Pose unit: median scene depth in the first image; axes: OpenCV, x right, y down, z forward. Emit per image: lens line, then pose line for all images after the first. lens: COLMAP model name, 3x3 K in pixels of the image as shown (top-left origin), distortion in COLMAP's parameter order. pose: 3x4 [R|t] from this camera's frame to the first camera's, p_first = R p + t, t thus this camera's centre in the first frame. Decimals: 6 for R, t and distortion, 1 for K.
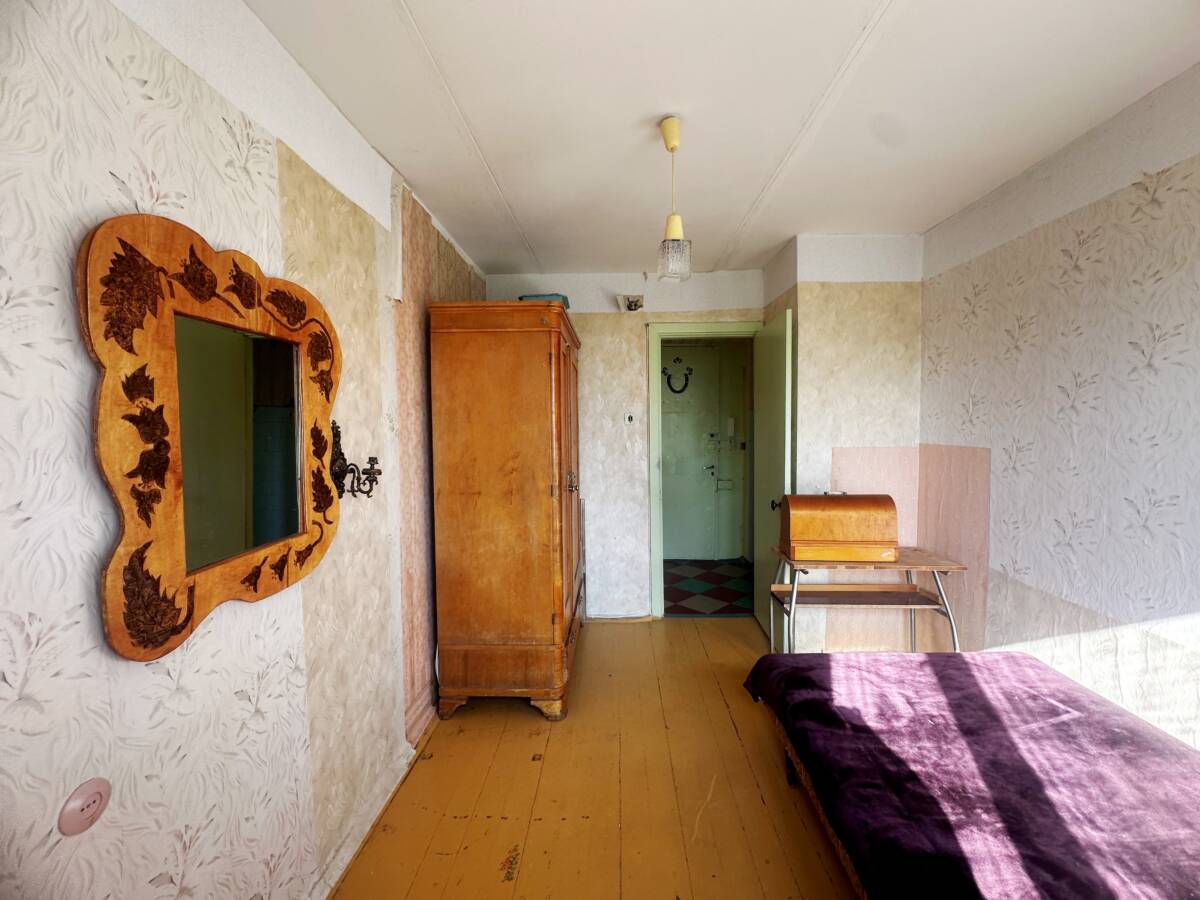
lens RADIAL K [[478.7, 0, 601.4], [0, 478.7, 448.9], [0, 0, 1]] dist [-0.000279, 0.000656]
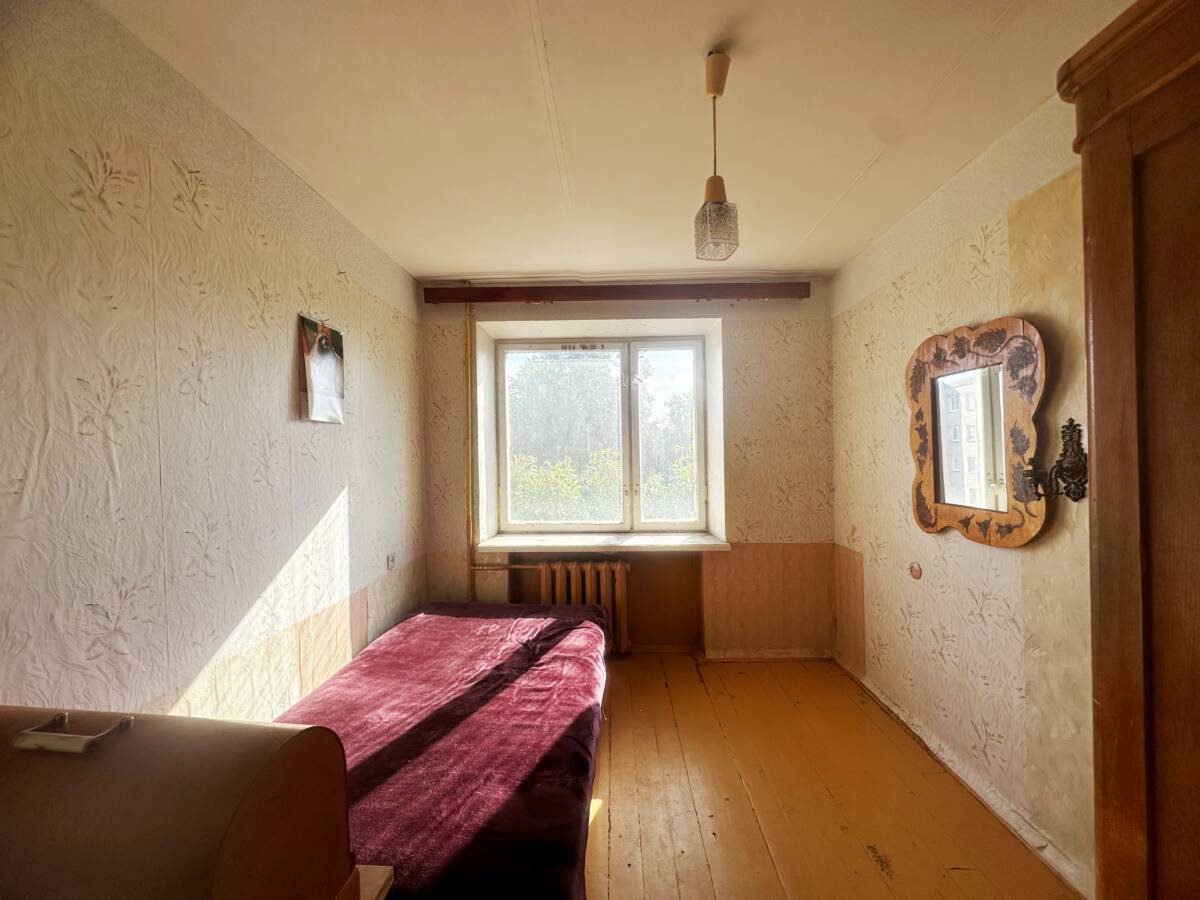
lens RADIAL K [[478.7, 0, 597.5], [0, 478.7, 448.5], [0, 0, 1]] dist [-0.000279, 0.000656]
pose [[-0.999649, 0.025974, -0.005218, 0.491808], [0.025704, 0.998591, 0.046426, -0.085908], [0.006416, 0.046275, -0.998908, 2.450129]]
